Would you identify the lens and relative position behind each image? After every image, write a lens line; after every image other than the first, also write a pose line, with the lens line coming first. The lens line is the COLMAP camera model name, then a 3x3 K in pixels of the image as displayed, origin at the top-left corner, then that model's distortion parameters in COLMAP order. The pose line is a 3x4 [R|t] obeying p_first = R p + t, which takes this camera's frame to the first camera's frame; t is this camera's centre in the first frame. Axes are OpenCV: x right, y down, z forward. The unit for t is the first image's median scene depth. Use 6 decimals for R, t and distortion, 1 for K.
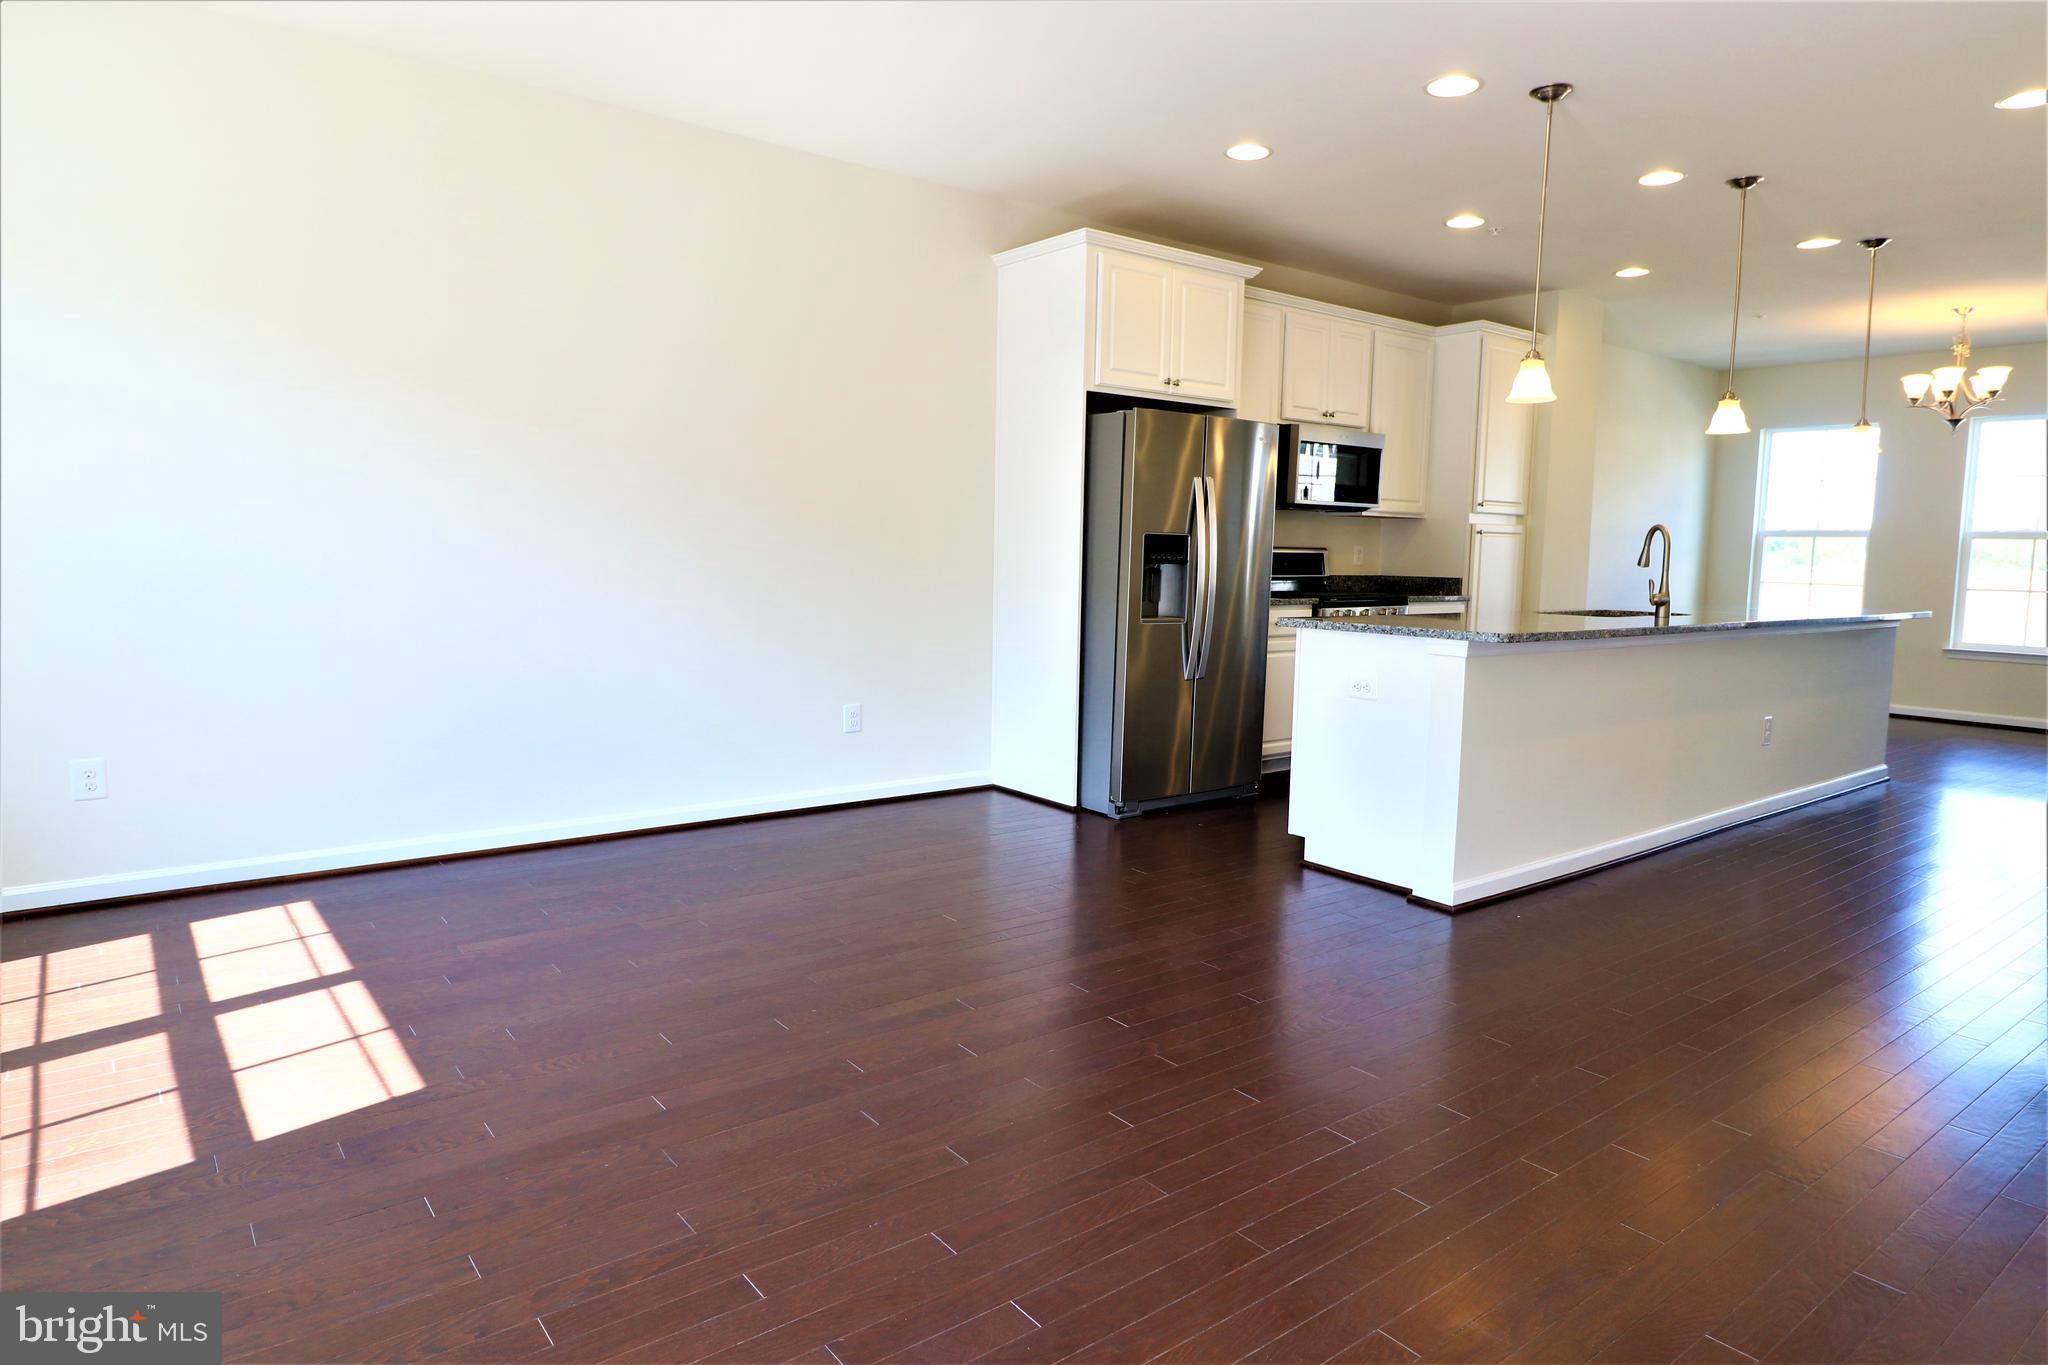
lens RADIAL K [[1204.0, 0, 1022.3], [0, 1204.0, 672.6], [0, 0, 1]] dist [0.007358, -0.013598]
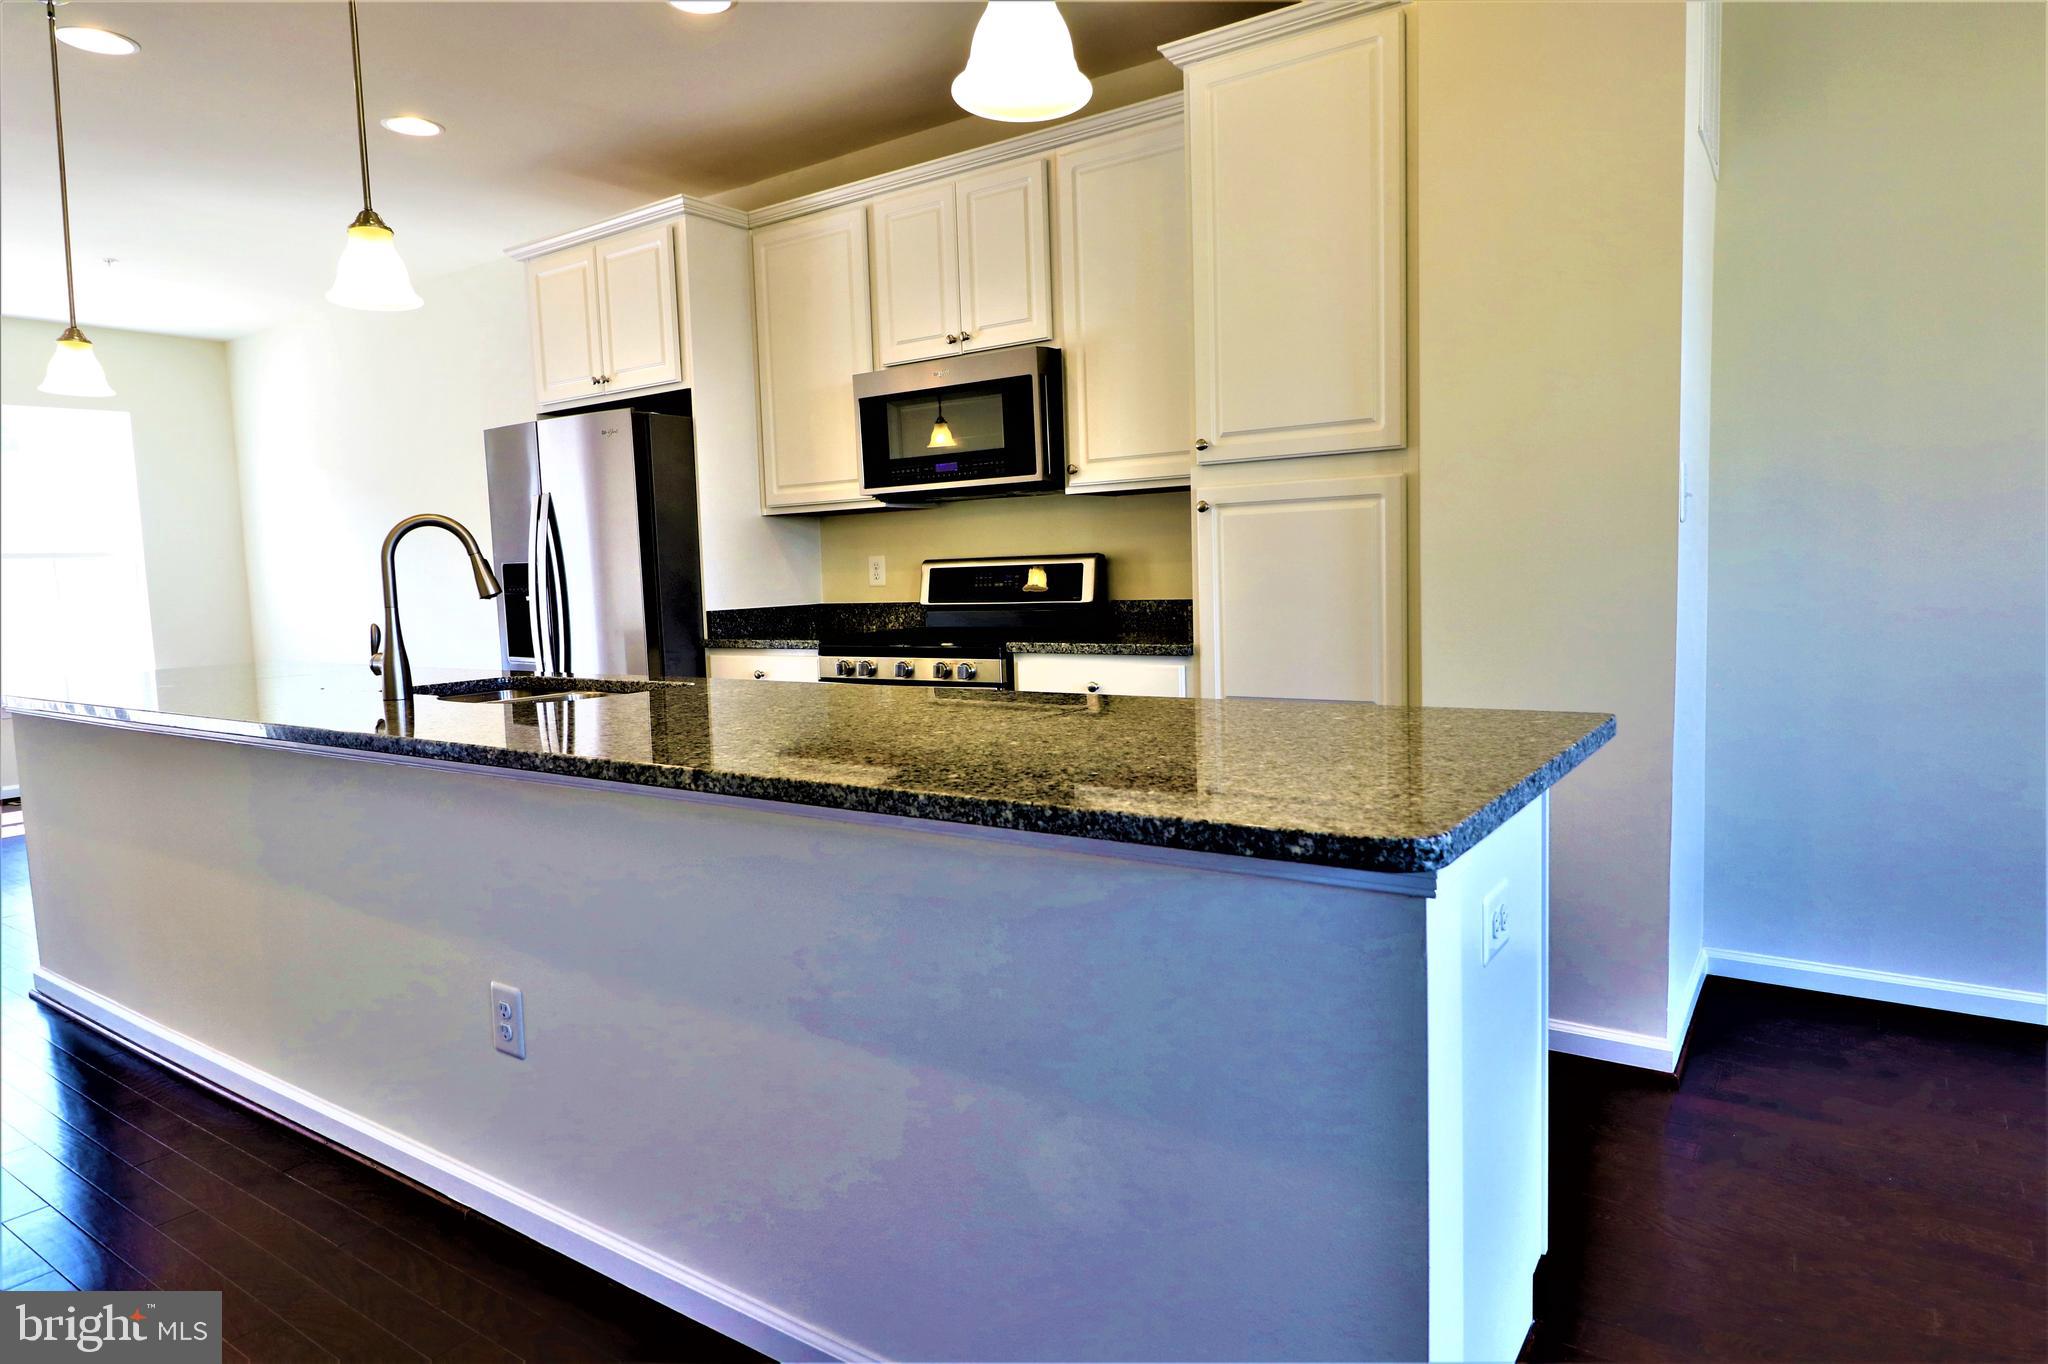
lens RADIAL K [[1204.0, 0, 1022.3], [0, 1204.0, 672.1], [0, 0, 1]] dist [0.007358, -0.013598]
pose [[0.299228, 0.054825, -0.952605, 0.852222], [-0.059130, 0.997495, 0.038834, -0.072286], [0.952348, 0.044708, 0.301720, 0.856955]]
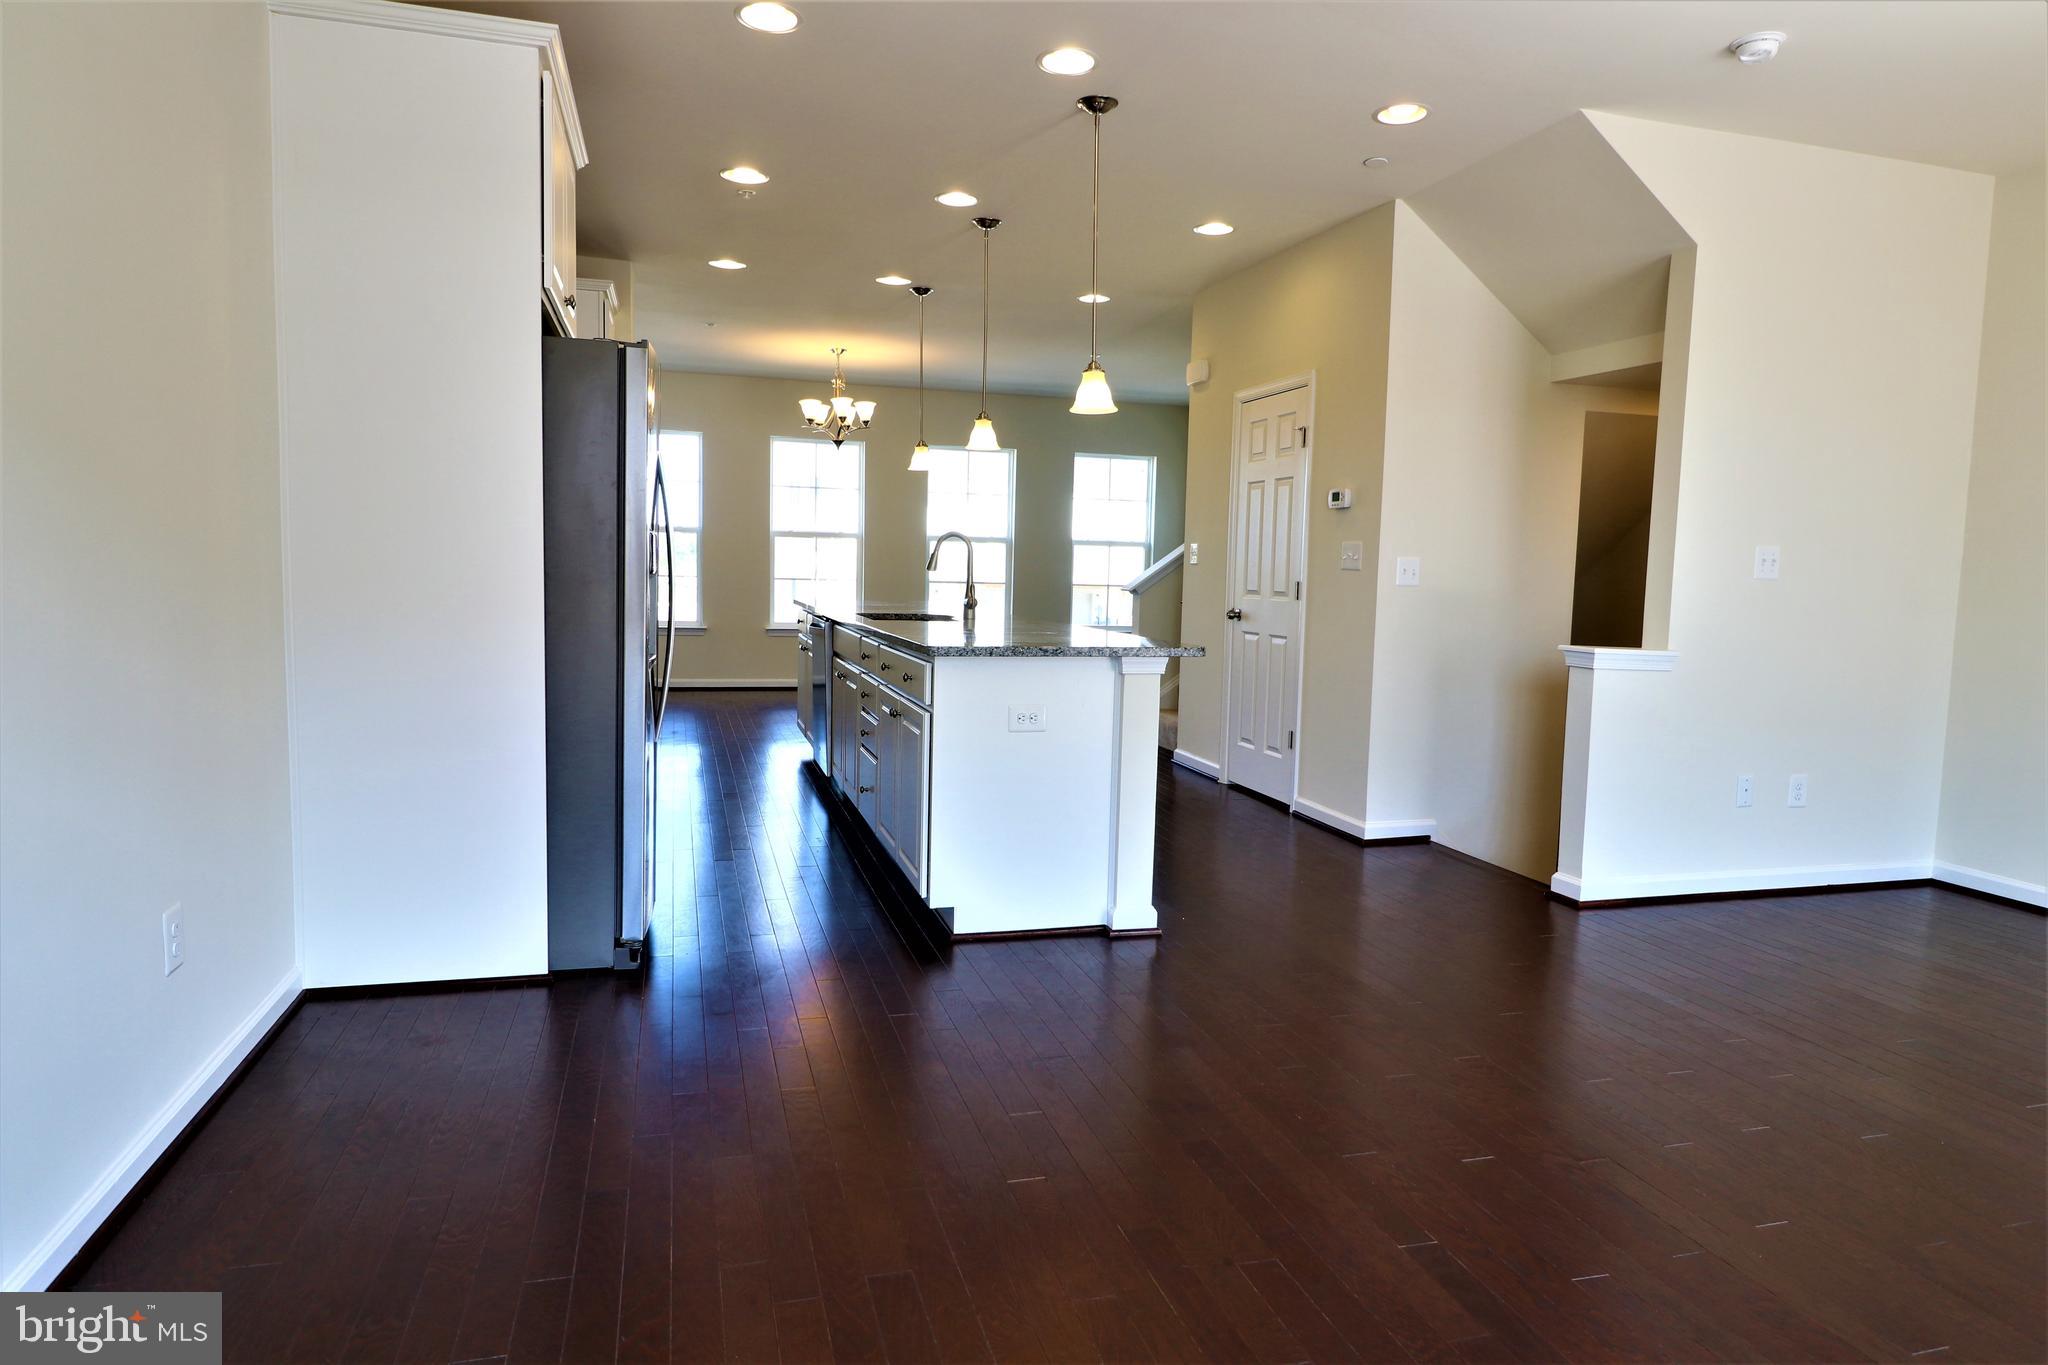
lens RADIAL K [[1204.0, 0, 1022.3], [0, 1204.0, 672.6], [0, 0, 1]] dist [0.007358, -0.013598]
pose [[0.368978, -0.091619, 0.924912, -0.343521], [0.076608, 0.994742, 0.067975, -0.052681], [-0.926276, 0.045774, 0.374056, 0.438594]]
